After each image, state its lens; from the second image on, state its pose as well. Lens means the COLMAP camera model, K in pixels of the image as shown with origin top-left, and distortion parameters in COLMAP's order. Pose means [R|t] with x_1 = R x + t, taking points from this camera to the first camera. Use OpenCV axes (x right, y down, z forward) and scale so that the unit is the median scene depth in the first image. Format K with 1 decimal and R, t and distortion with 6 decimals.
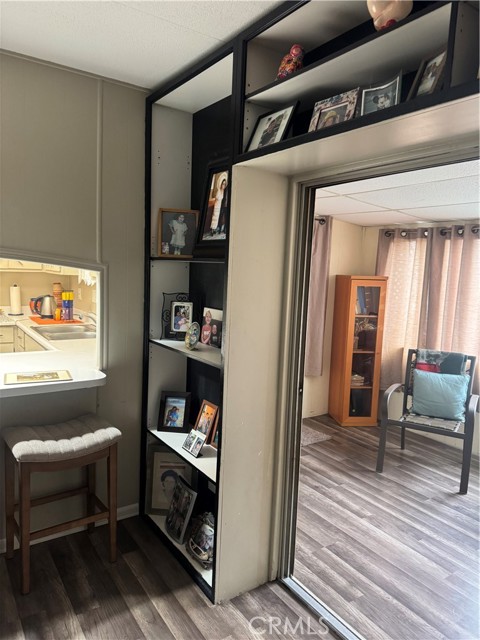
lens RADIAL K [[453.7, 0, 237.3], [0, 453.7, 323.6], [0, 0, 1]] dist [0.044796, -0.056828]
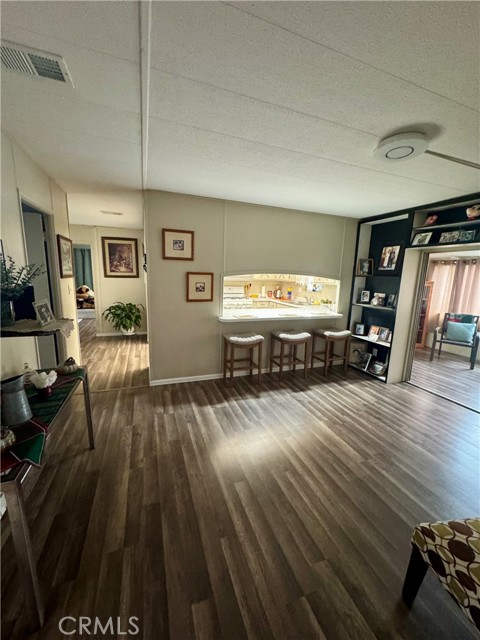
lens RADIAL K [[256.2, 0, 238.5], [0, 256.2, 319.0], [0, 0, 1]] dist [-0.004197, 0.001215]
pose [[0.972176, 0.028095, -0.232562, -0.502748], [-0.018001, 0.998806, 0.045415, 0.069206], [0.233560, -0.039965, 0.971521, -0.750372]]
